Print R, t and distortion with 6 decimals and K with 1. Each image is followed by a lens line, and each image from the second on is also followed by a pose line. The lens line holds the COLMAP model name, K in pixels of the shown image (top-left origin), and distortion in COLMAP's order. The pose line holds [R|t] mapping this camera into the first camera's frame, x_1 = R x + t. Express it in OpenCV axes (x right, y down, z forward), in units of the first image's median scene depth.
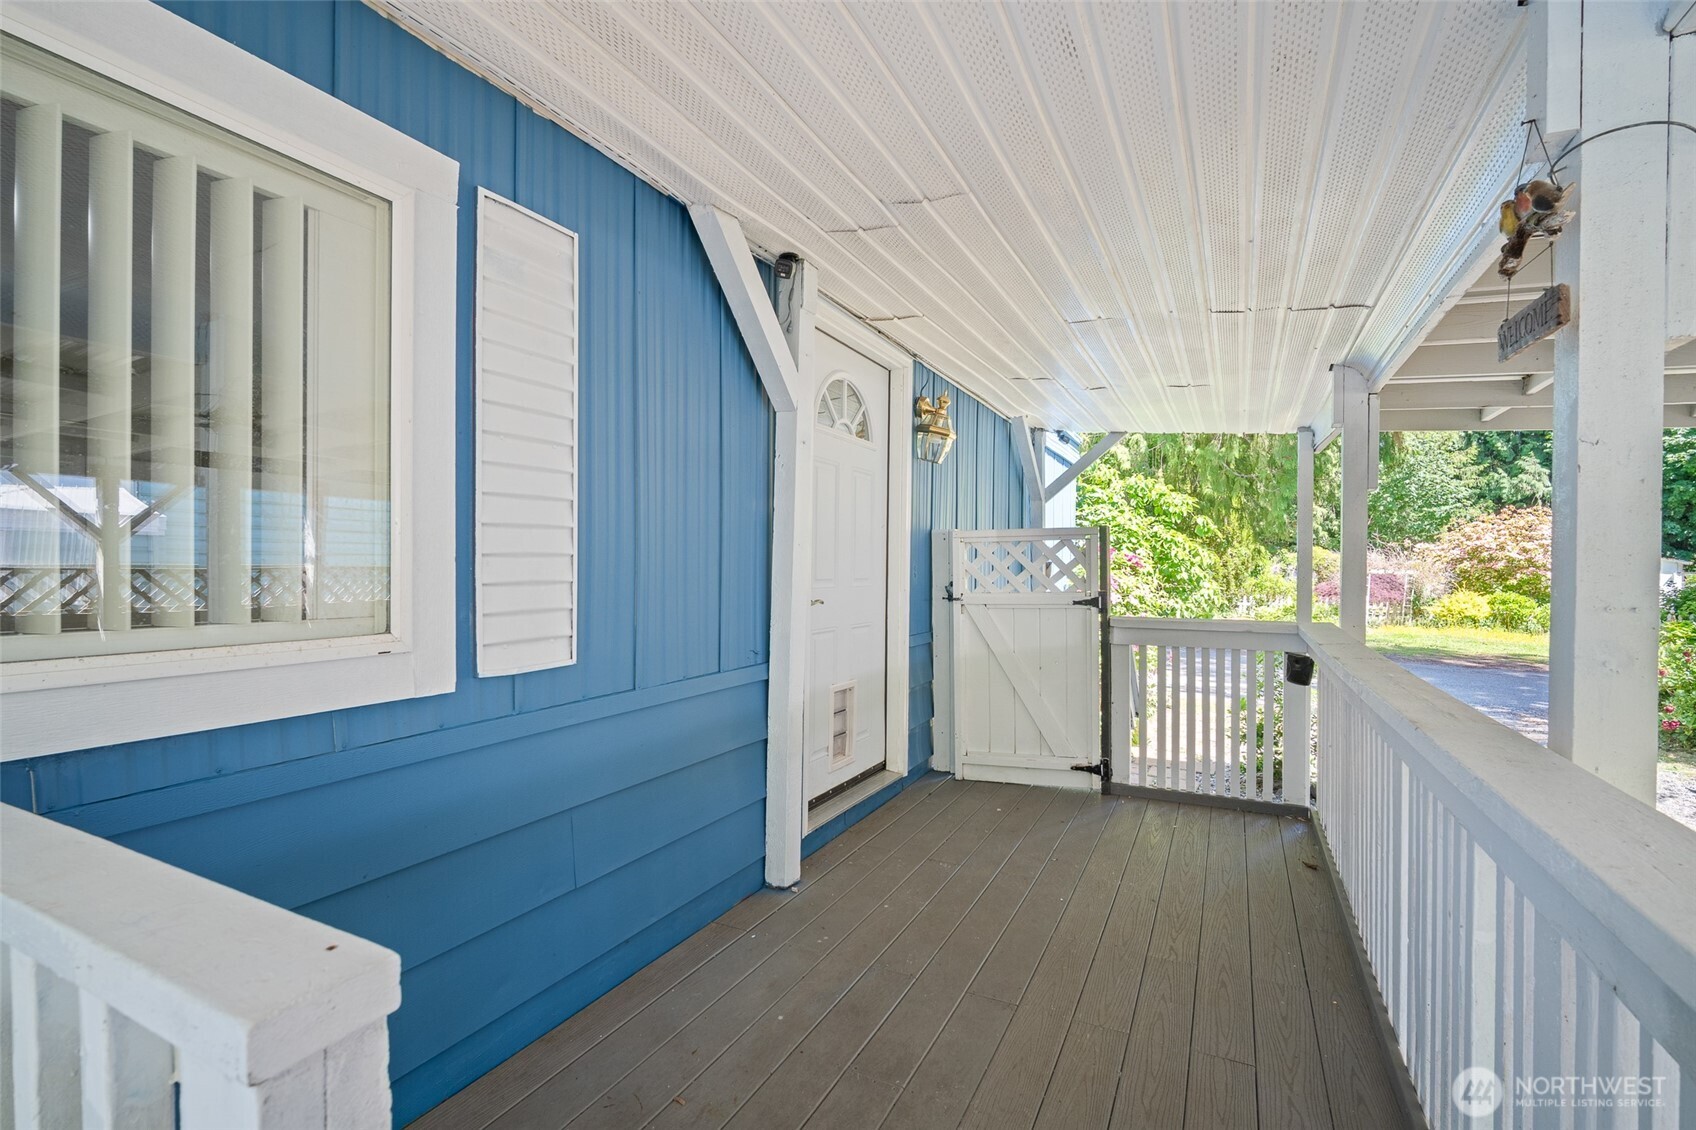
lens RADIAL K [[742.8, 0, 850.9], [0, 742.8, 556.2], [0, 0, 1]] dist [-0.006249, -0.000369]
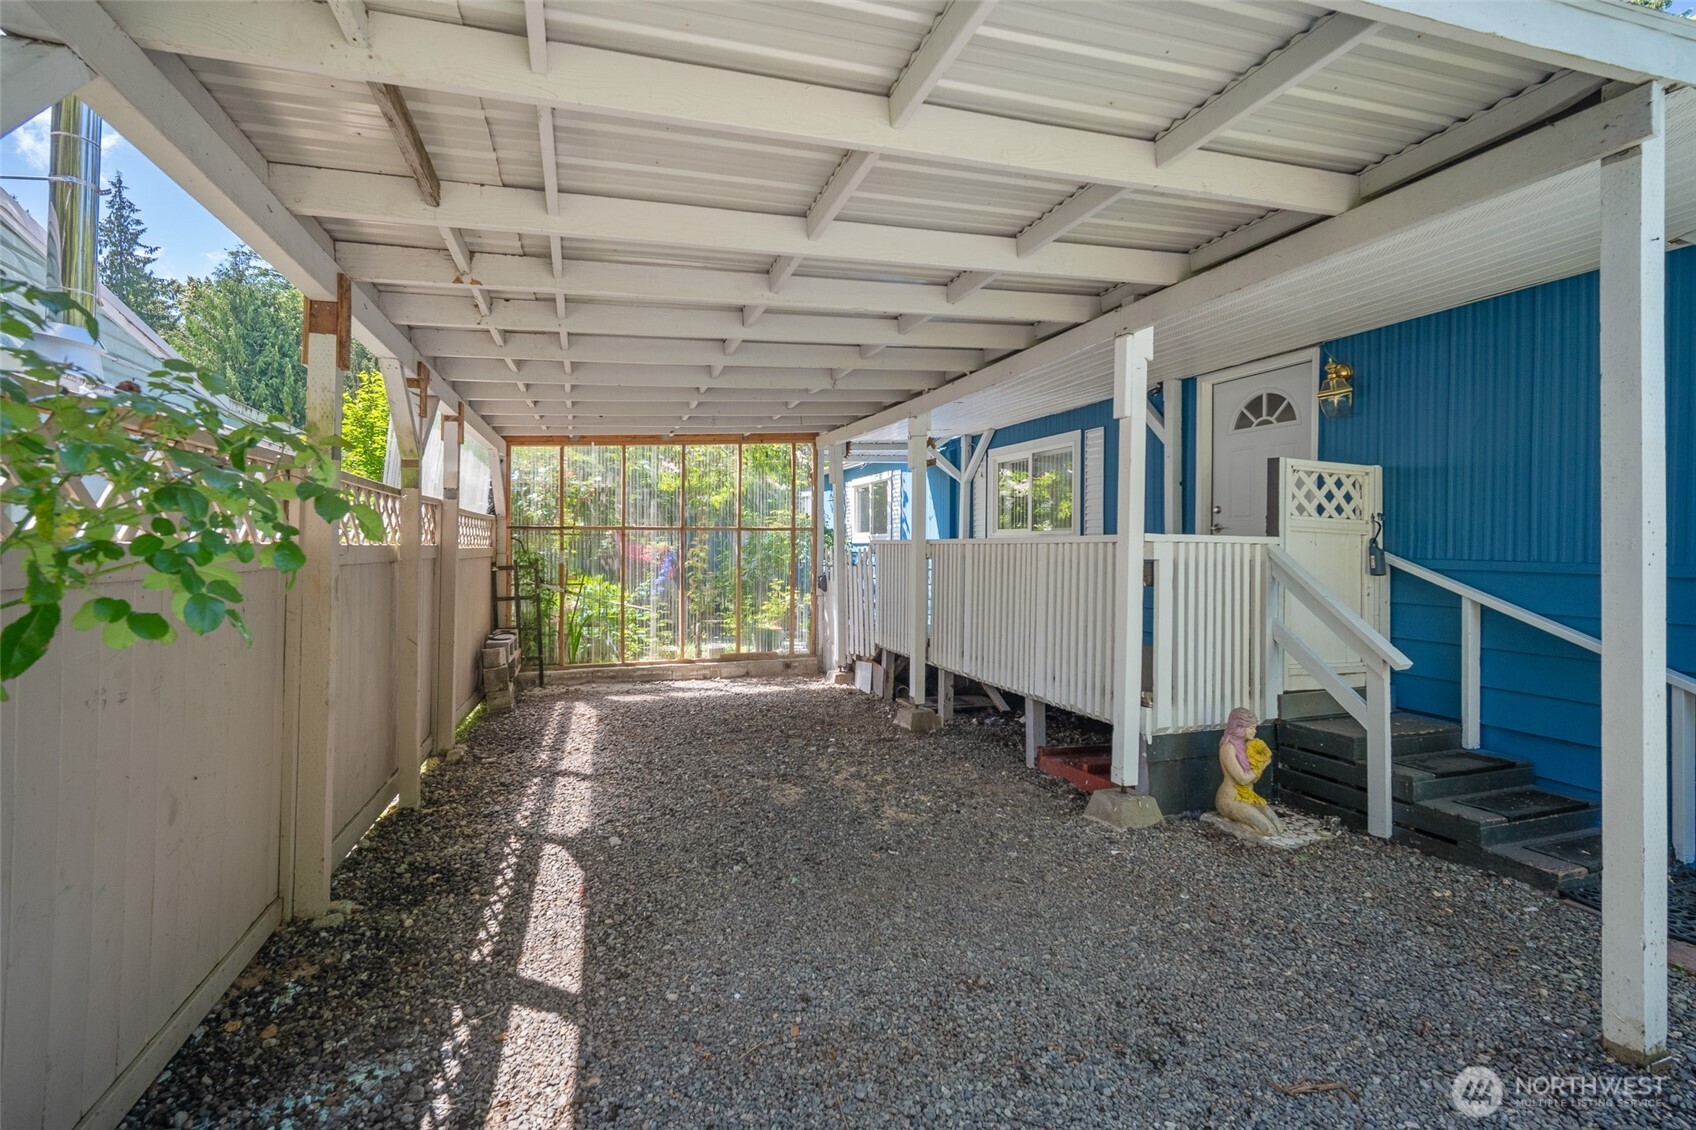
lens RADIAL K [[742.8, 0, 850.9], [0, 742.8, 556.2], [0, 0, 1]] dist [-0.006249, -0.000369]
pose [[-0.670052, -0.007213, -0.742279, 2.904937], [-0.009508, 0.999954, -0.001133, 0.212475], [0.742253, 0.006298, -0.670090, 2.261951]]
